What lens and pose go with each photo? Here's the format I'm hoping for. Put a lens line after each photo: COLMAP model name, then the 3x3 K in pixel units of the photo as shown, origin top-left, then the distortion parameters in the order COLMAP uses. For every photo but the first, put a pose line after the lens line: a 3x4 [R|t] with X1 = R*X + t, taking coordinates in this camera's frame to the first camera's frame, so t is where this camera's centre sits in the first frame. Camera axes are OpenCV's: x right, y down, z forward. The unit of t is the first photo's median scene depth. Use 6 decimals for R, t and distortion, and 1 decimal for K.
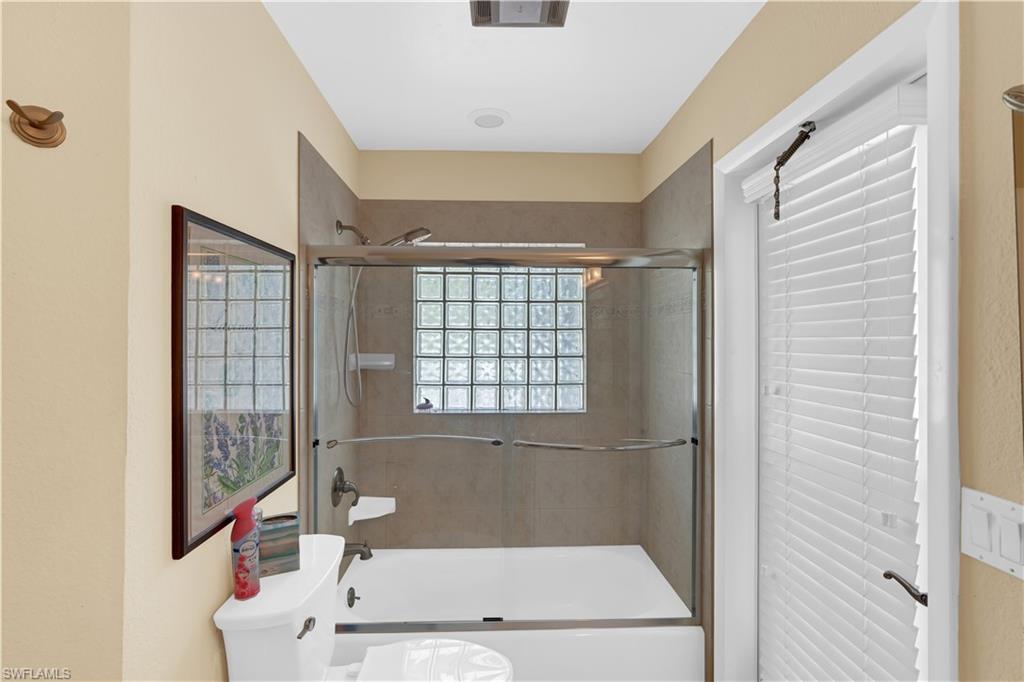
lens RADIAL K [[464.5, 0, 513.2], [0, 464.5, 338.7], [0, 0, 1]] dist [-0.001574, 0.000290]
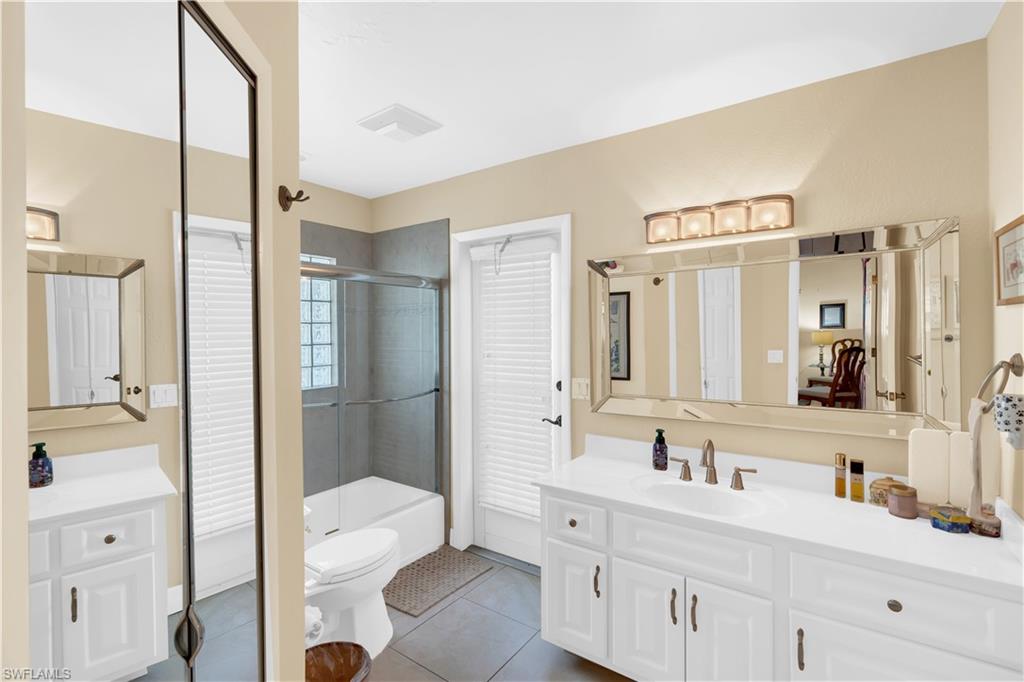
lens RADIAL K [[463.0, 0, 514.0], [0, 463.0, 333.3], [0, 0, 1]] dist [-0.001198, 0.000143]
pose [[0.503072, -0.005023, 0.864230, -0.948407], [-0.000818, 0.999980, 0.006287, -0.000472], [-0.864244, -0.003870, 0.503058, -0.108174]]
